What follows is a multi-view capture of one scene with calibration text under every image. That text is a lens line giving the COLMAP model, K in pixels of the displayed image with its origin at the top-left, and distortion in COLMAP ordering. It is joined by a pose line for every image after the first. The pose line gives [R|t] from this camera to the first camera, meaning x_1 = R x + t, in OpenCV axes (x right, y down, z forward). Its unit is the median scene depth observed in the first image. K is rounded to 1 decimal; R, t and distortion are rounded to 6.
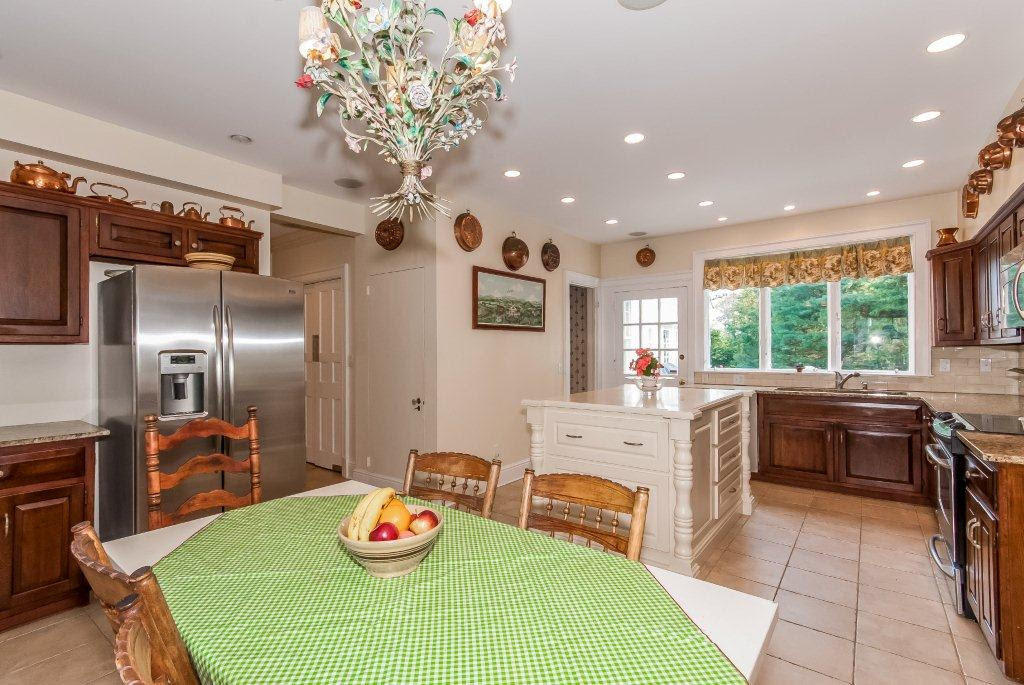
lens RADIAL K [[479.0, 0, 505.2], [0, 479.0, 345.2], [0, 0, 1]] dist [0.001378, 0.000443]
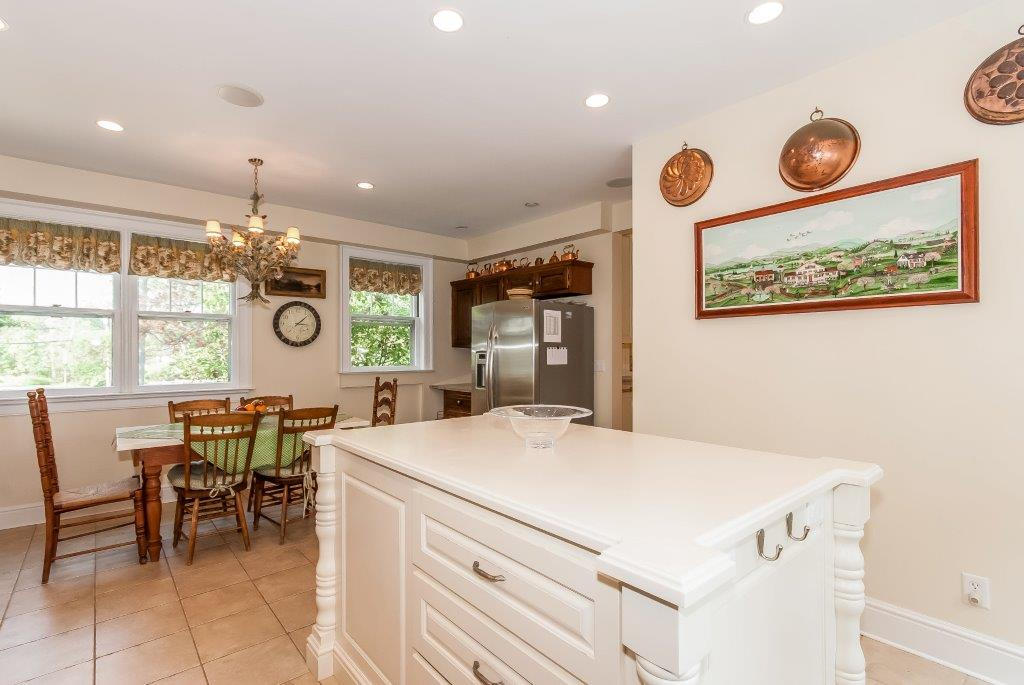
lens RADIAL K [[479.0, 0, 505.2], [0, 479.0, 345.2], [0, 0, 1]] dist [0.001378, 0.000443]
pose [[-0.218649, -0.007443, -0.975775, 0.601020], [0.010573, 0.999894, -0.009996, 0.005619], [0.975746, -0.012502, -0.218547, 0.843837]]
